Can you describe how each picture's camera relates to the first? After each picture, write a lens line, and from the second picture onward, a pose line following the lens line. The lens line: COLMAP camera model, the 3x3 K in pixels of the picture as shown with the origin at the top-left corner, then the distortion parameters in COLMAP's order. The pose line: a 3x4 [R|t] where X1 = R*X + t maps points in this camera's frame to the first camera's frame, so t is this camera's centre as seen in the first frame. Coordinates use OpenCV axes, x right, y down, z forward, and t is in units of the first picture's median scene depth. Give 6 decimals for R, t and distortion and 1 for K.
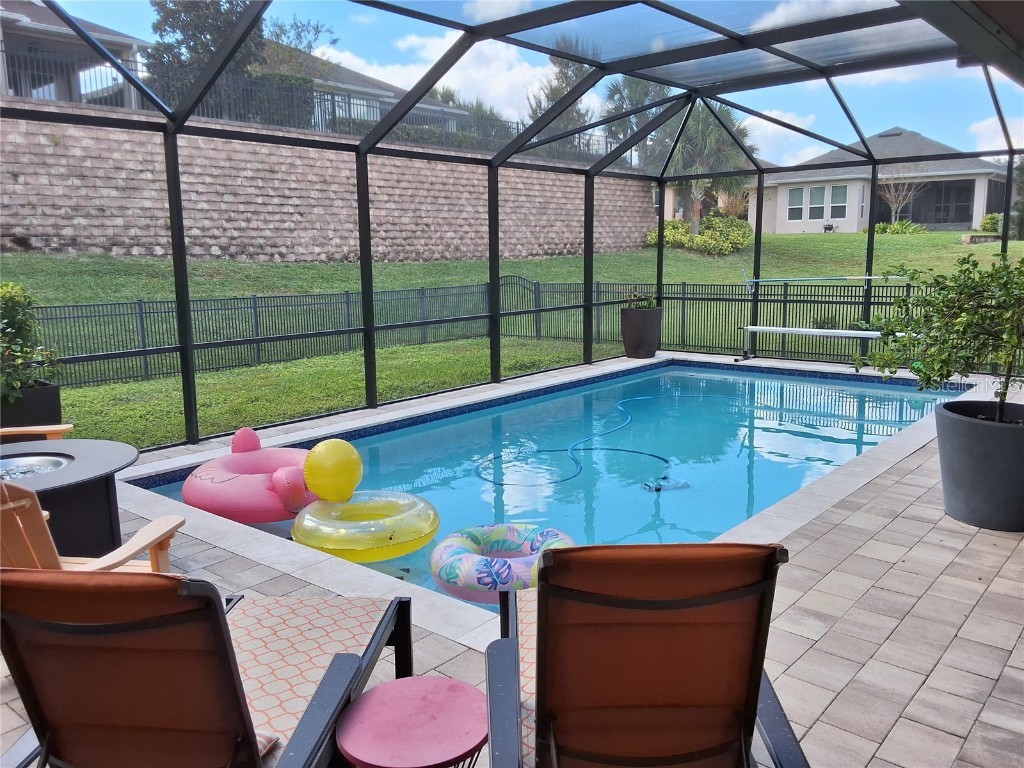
lens RADIAL K [[818.7, 0, 522.5], [0, 818.7, 381.7], [0, 0, 1]] dist [0.122967, -0.191844]
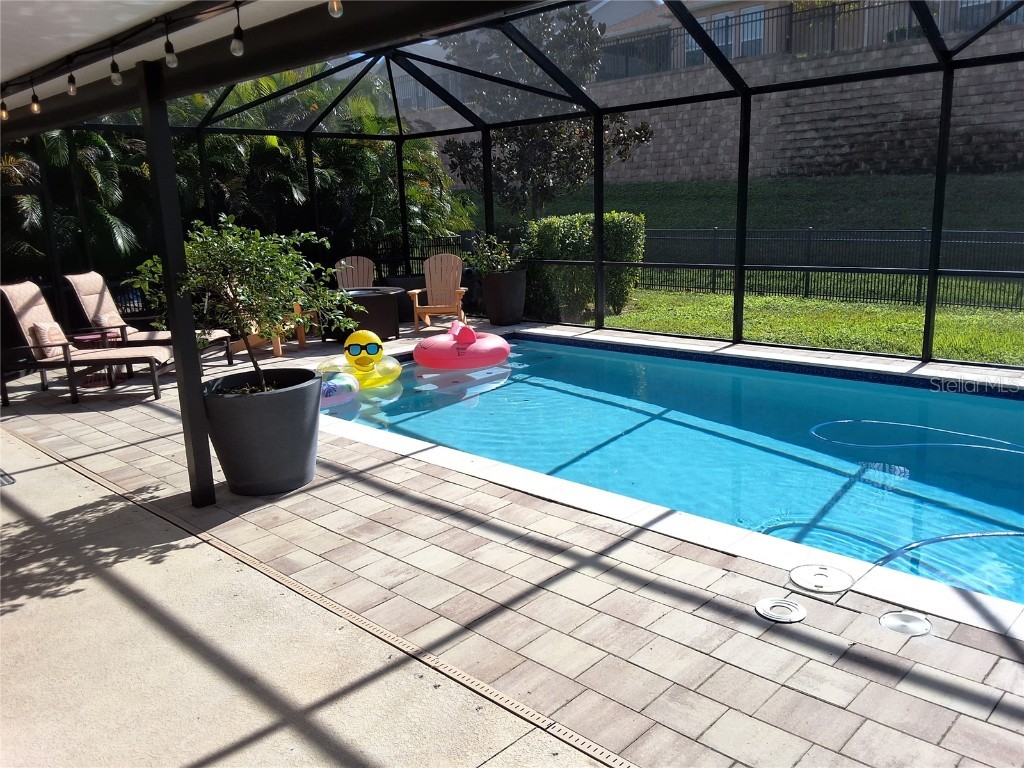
lens RADIAL K [[824.0, 0, 512.0], [0, 824.0, 384.0], [0, 0, 1]] dist [0.116209, -0.186382]
pose [[-0.081826, 0.232324, -0.969191, 0.779152], [-0.119203, 0.963190, 0.240949, -0.123470], [0.989492, 0.135246, -0.051120, 0.684037]]
